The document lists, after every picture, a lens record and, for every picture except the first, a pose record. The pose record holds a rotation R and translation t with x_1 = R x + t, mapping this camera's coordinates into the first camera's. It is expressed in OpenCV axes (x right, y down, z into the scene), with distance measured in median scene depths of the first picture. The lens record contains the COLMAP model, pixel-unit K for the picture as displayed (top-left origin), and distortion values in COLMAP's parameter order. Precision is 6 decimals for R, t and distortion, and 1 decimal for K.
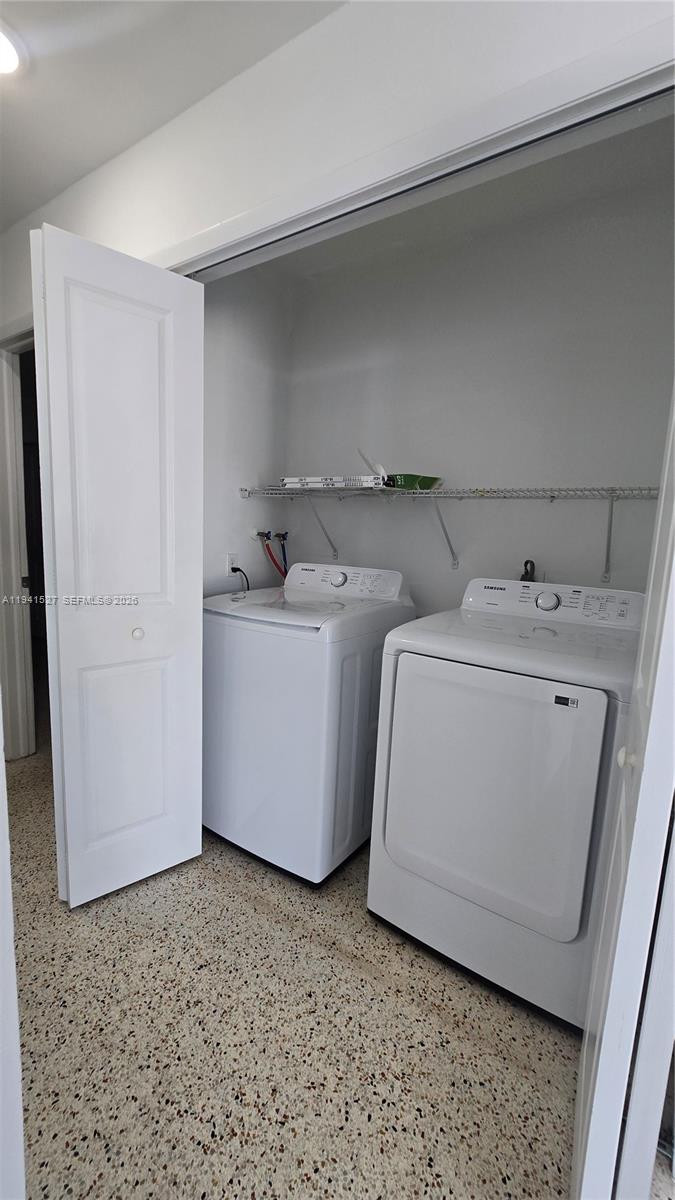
lens RADIAL K [[483.0, 0, 337.3], [0, 483.0, 603.1], [0, 0, 1]] dist [0.002019, 0.001956]
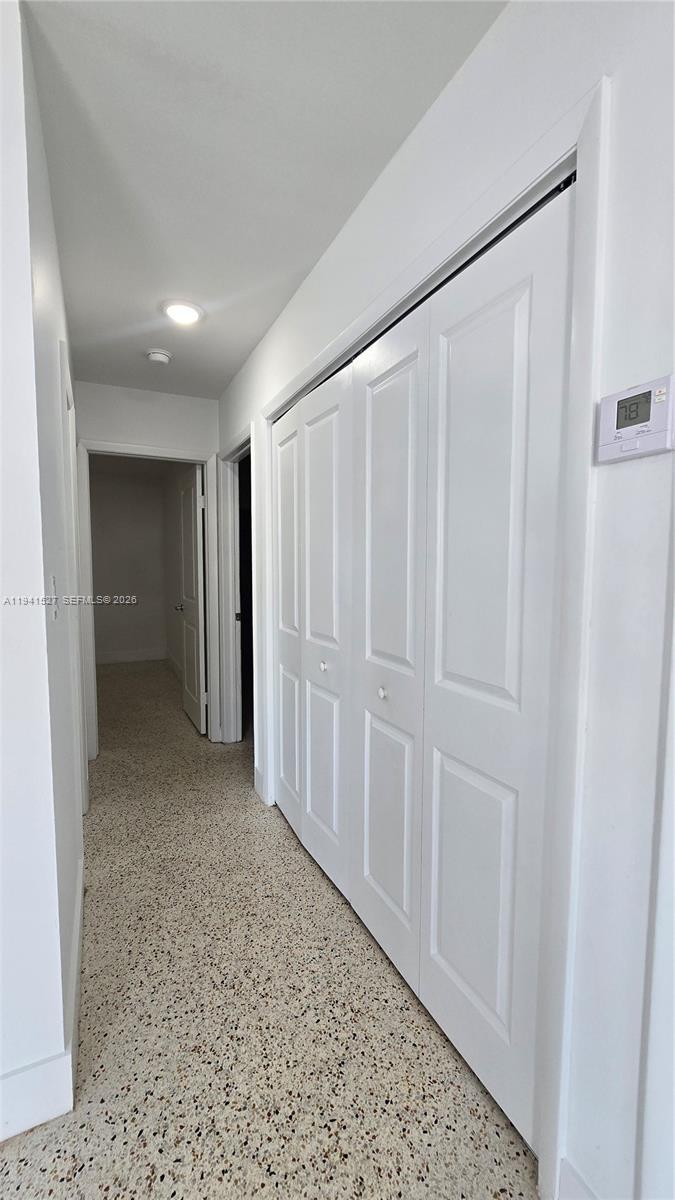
lens RADIAL K [[483.0, 0, 336.4], [0, 483.0, 599.8], [0, 0, 1]] dist [0.002019, 0.001956]
pose [[0.864877, -0.014159, -0.501785, 0.748293], [-0.020062, 0.997829, -0.062734, -0.023746], [0.501584, 0.064324, 0.862715, -0.196801]]
